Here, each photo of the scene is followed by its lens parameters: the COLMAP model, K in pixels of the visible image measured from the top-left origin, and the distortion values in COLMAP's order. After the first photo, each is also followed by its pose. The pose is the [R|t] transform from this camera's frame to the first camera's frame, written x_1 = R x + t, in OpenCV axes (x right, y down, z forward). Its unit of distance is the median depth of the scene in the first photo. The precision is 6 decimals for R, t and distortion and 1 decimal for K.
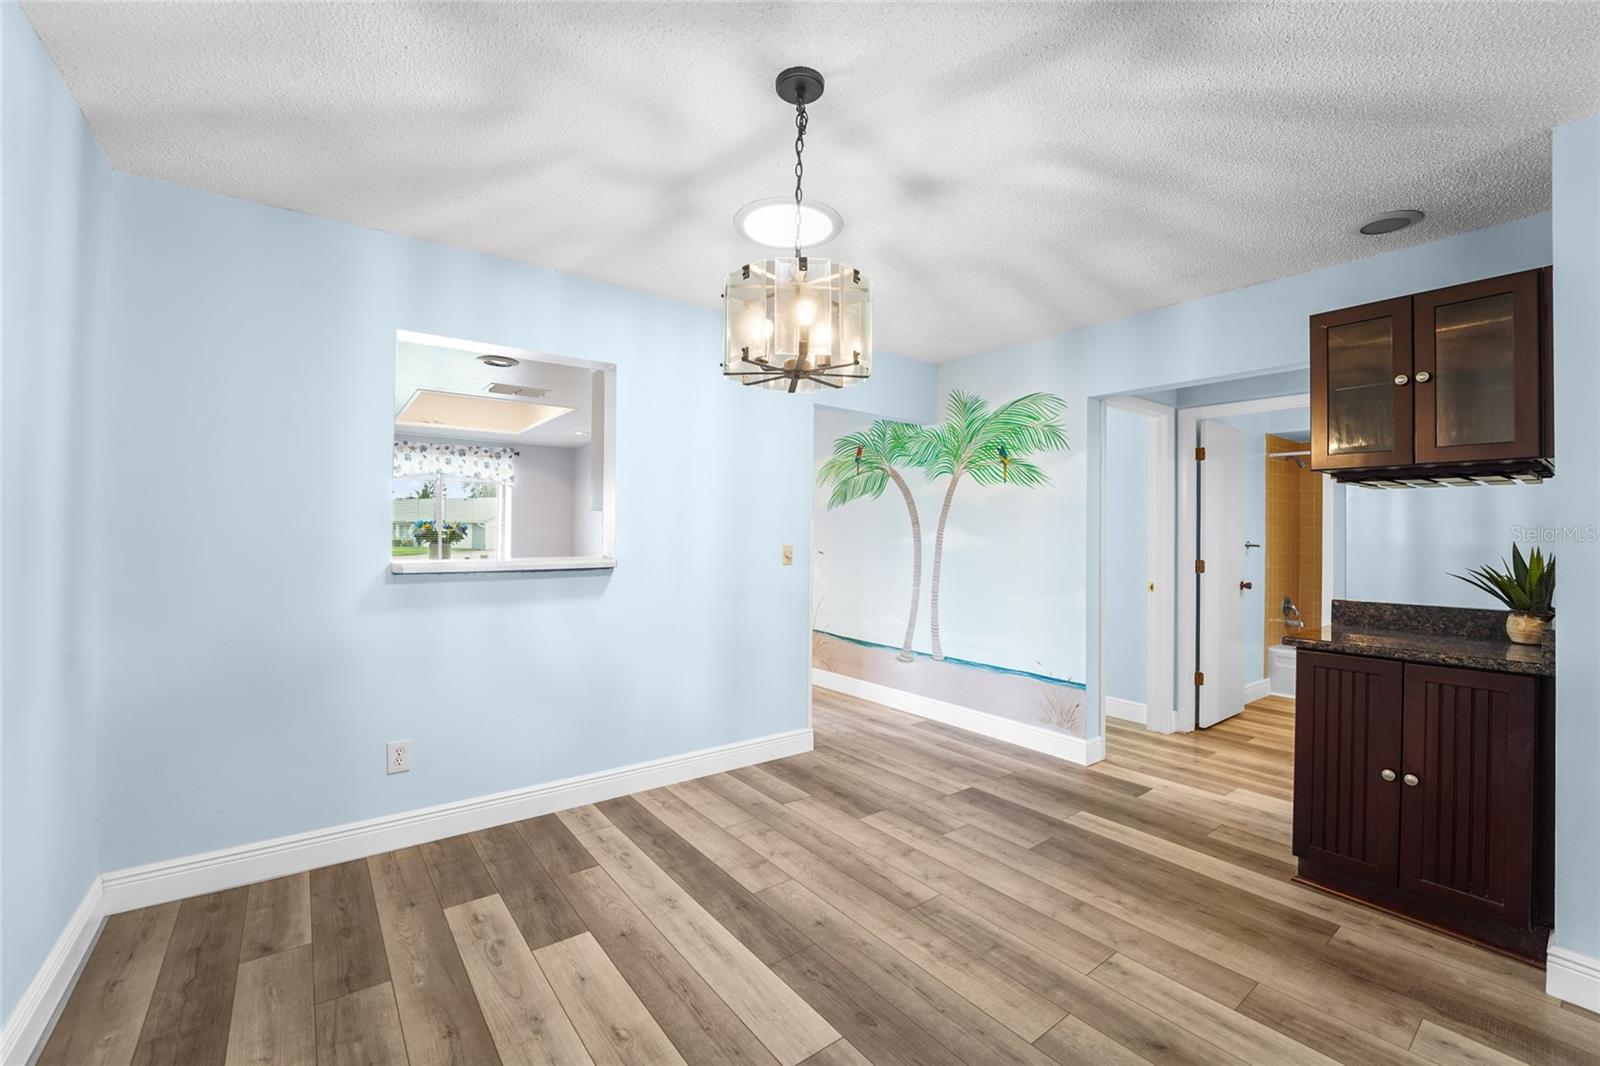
lens RADIAL K [[658.3, 0, 796.7], [0, 658.3, 531.7], [0, 0, 1]] dist [-0.018787, -0.000249]
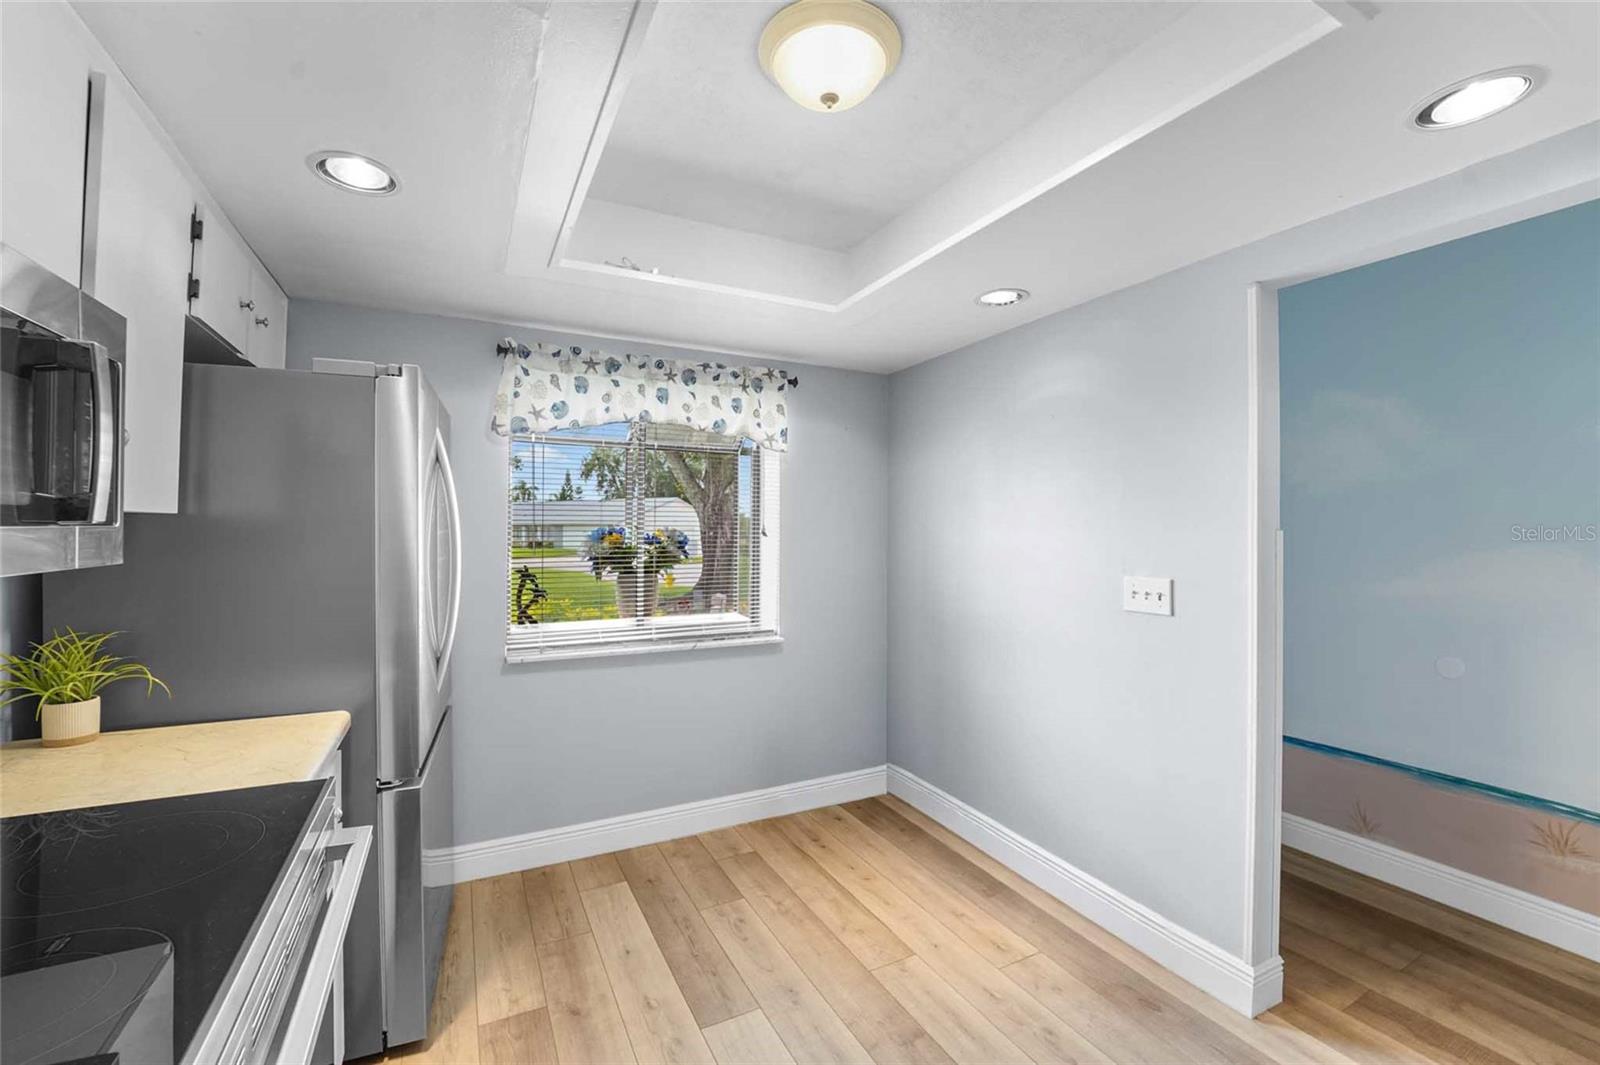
lens RADIAL K [[657.7, 0, 793.5], [0, 657.7, 523.3], [0, 0, 1]] dist [-0.020901, -0.000249]
pose [[0.983583, -0.009647, -0.180200, -0.547292], [0.007969, 0.999918, -0.010035, -0.021275], [0.180282, 0.008434, 0.983579, 0.863734]]
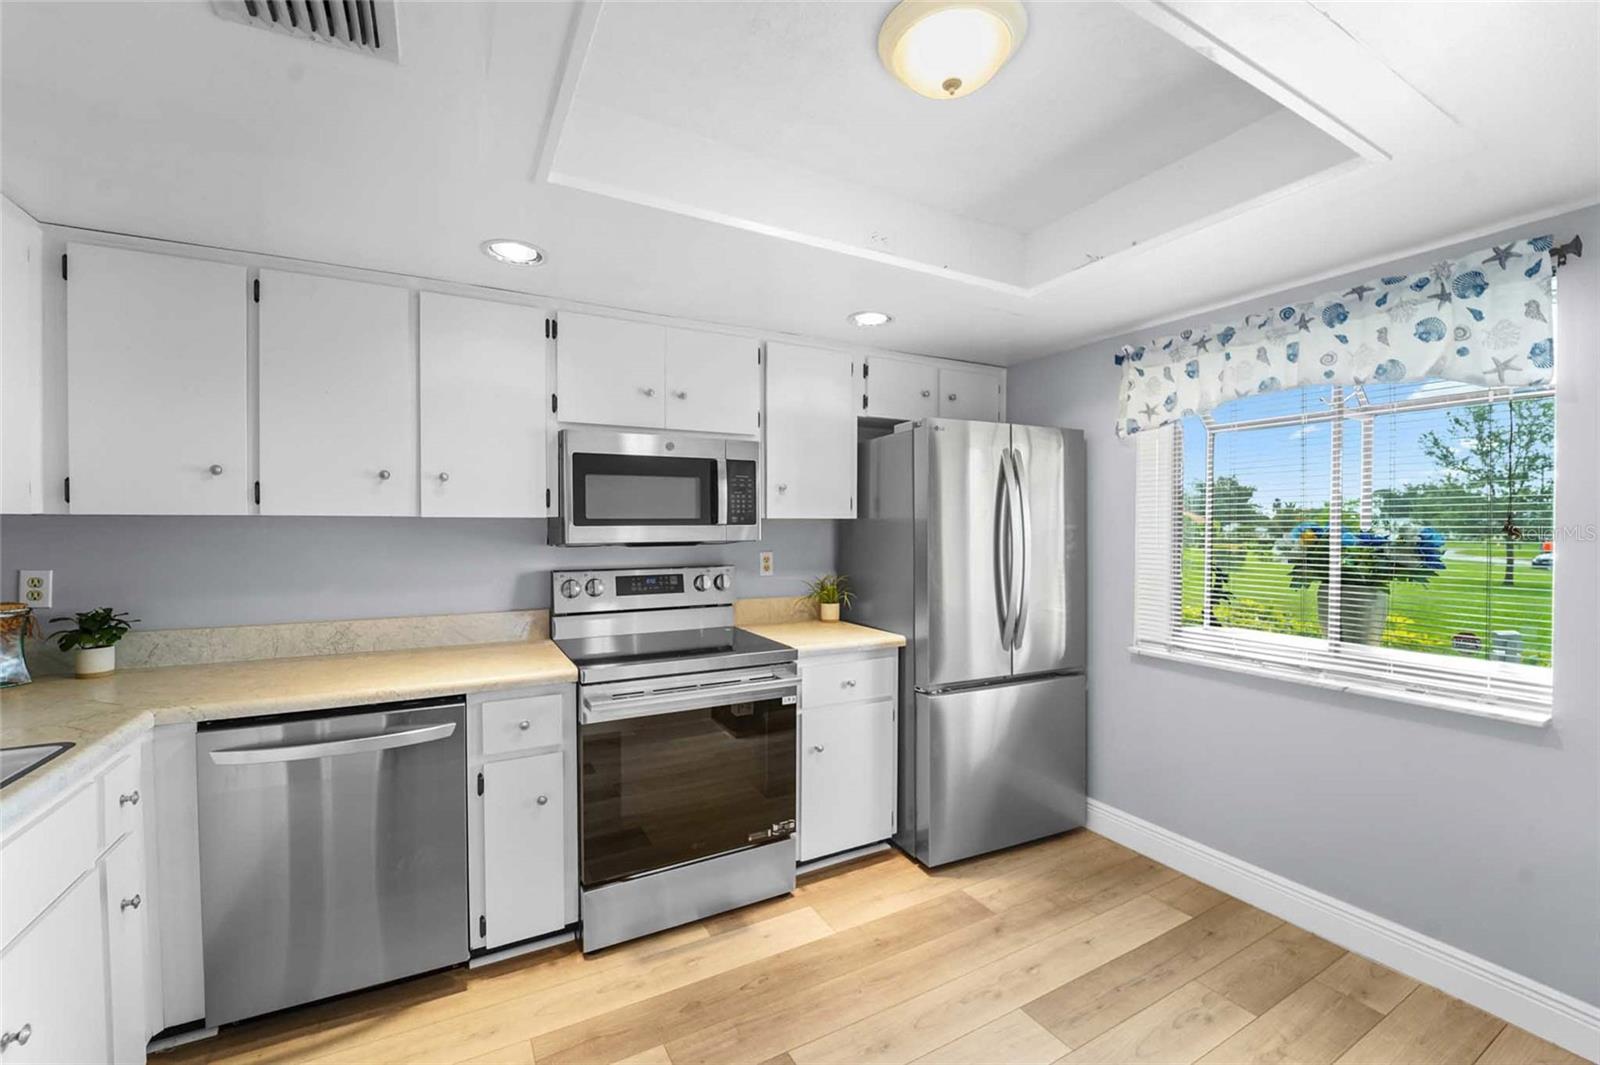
lens RADIAL K [[652.1, 0, 800.0], [0, 652.1, 532.5], [0, 0, 1]] dist [-0.022806, -0.000046]
pose [[-0.149162, -0.002367, -0.988810, -0.233504], [-0.000207, 0.999997, -0.002362, -0.015687], [0.988813, -0.000148, -0.149162, 1.192135]]
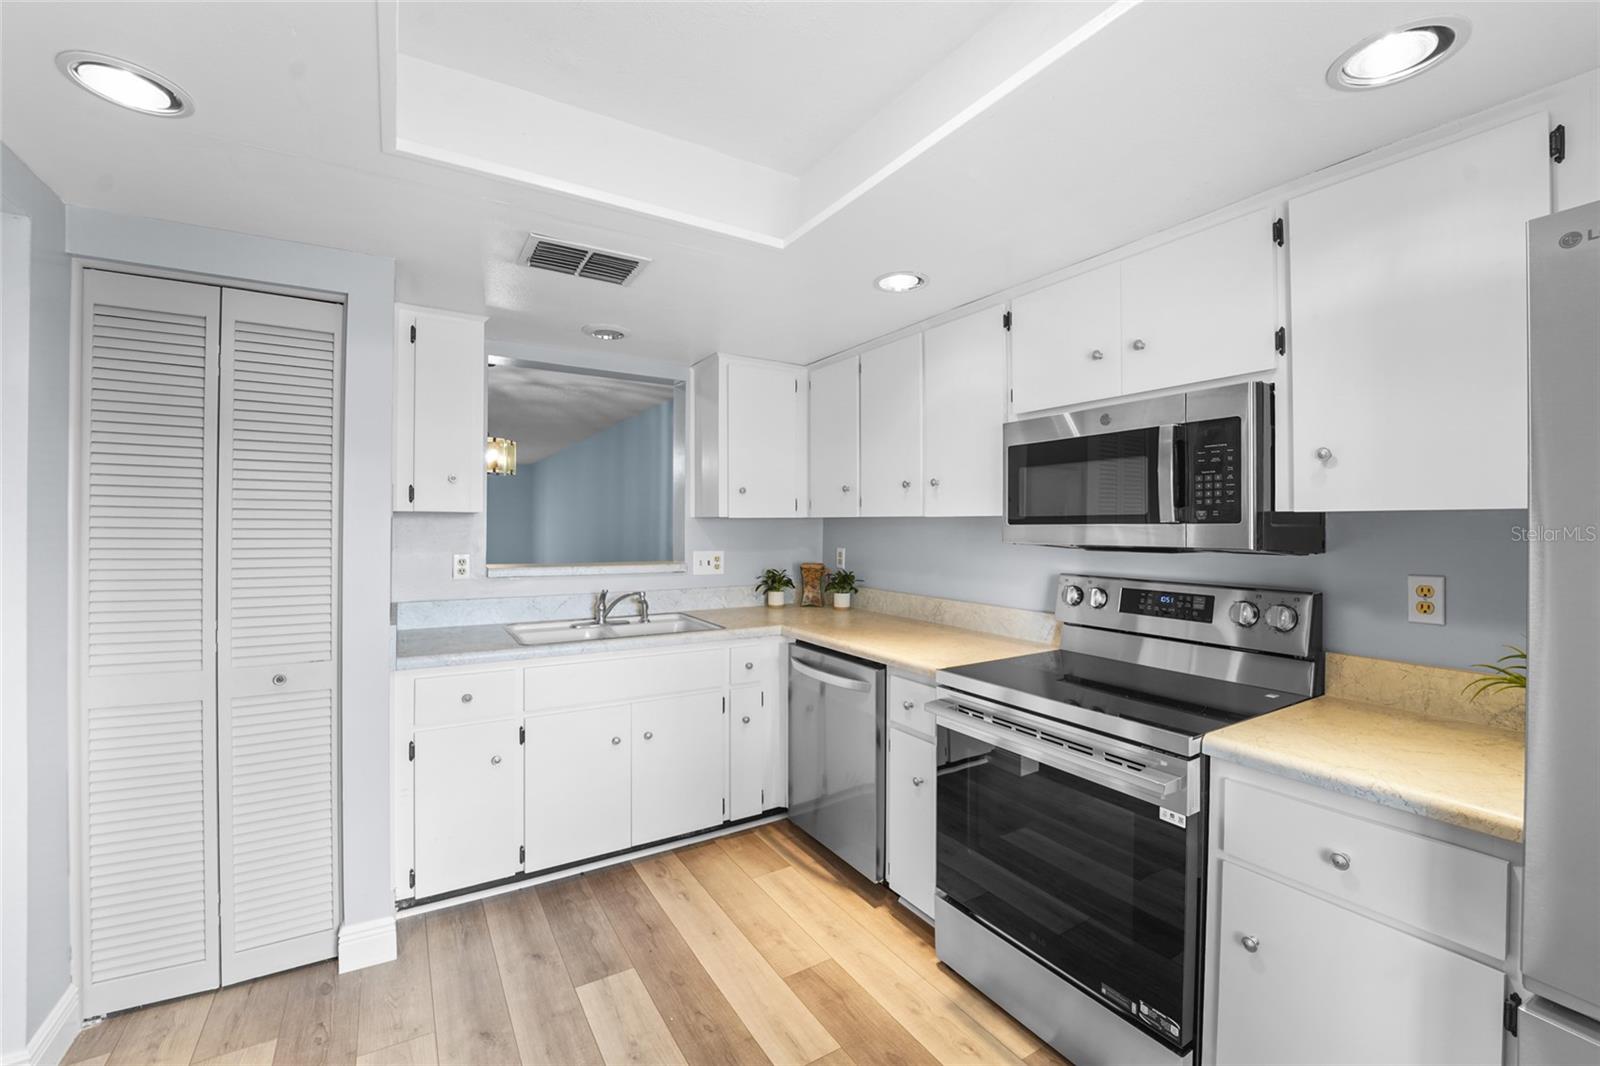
lens RADIAL K [[657.7, 0, 793.5], [0, 657.7, 523.8], [0, 0, 1]] dist [-0.020901, -0.000249]
pose [[-0.994659, -0.015305, 0.102071, -0.627620], [-0.015422, 0.999881, -0.000353, -0.020262], [-0.102053, -0.001925, -0.994777, 1.452751]]
